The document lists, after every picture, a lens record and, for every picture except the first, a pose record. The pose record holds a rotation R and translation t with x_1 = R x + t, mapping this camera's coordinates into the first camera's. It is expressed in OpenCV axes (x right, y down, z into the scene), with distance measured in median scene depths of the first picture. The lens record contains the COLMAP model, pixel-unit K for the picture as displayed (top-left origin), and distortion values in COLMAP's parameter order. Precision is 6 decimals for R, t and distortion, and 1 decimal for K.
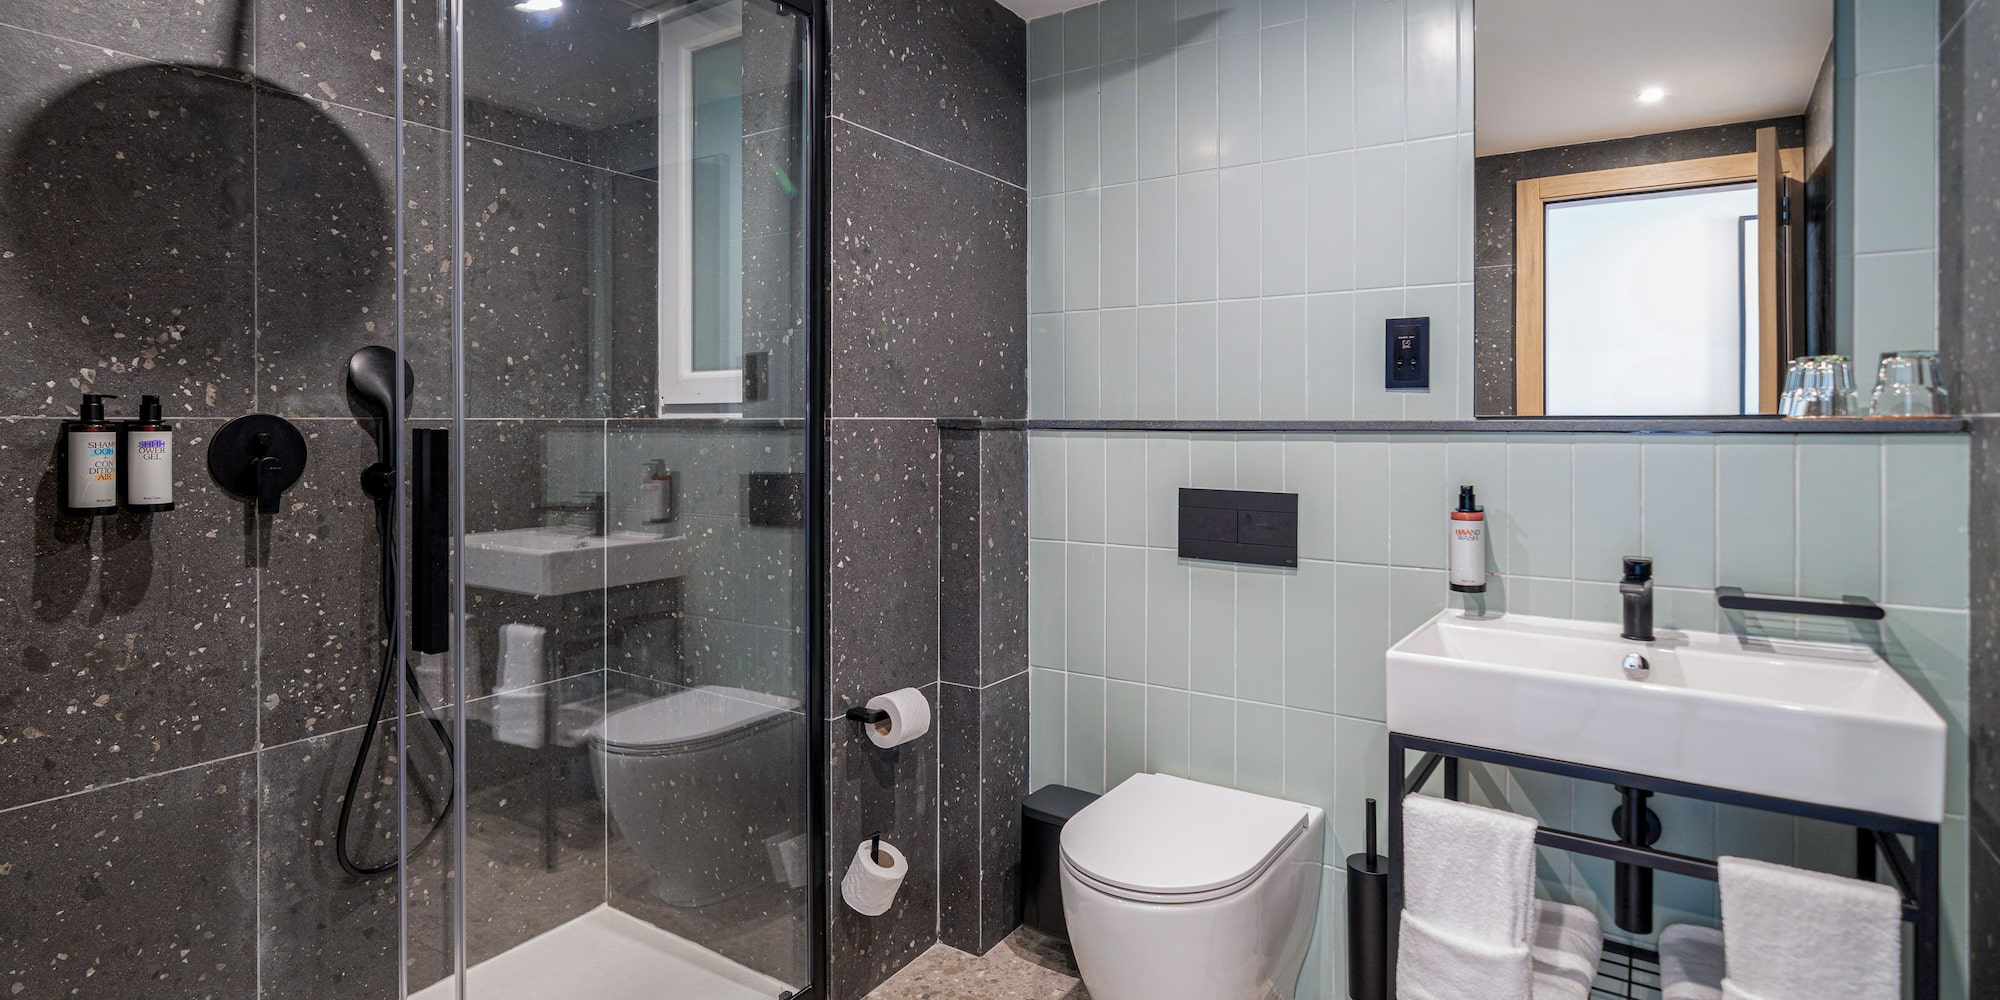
lens RADIAL K [[998.1, 0, 925.1], [0, 998.1, 411.6], [0, 0, 1]] dist [-0.011063, 0.003900]
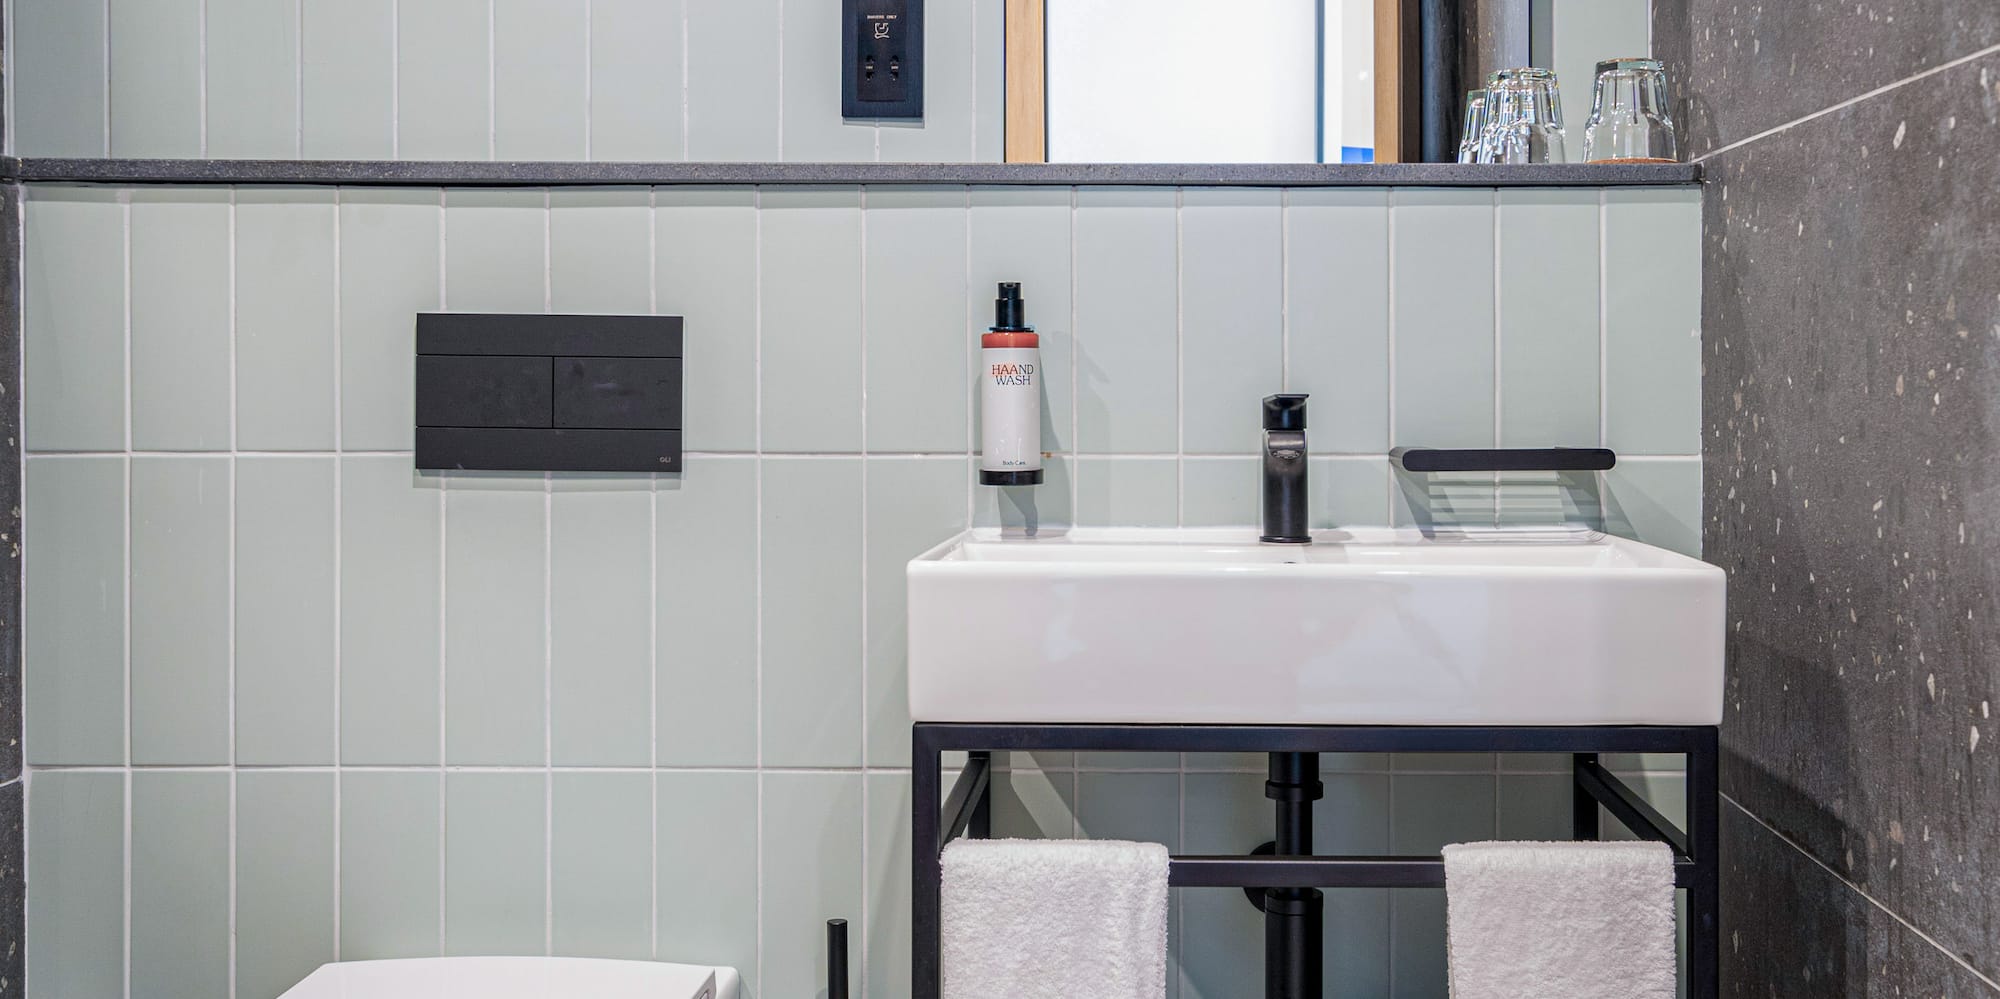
lens RADIAL K [[2215.7, 0, 1002.5], [0, 2215.7, 493.4], [0, 0, 1]] dist [0.007839, 0.000000]
pose [[0.814537, 0.011767, 0.579993, -0.133721], [-0.011578, 0.999925, -0.004028, 0.211771], [-0.579996, -0.003434, 0.814612, 0.082341]]
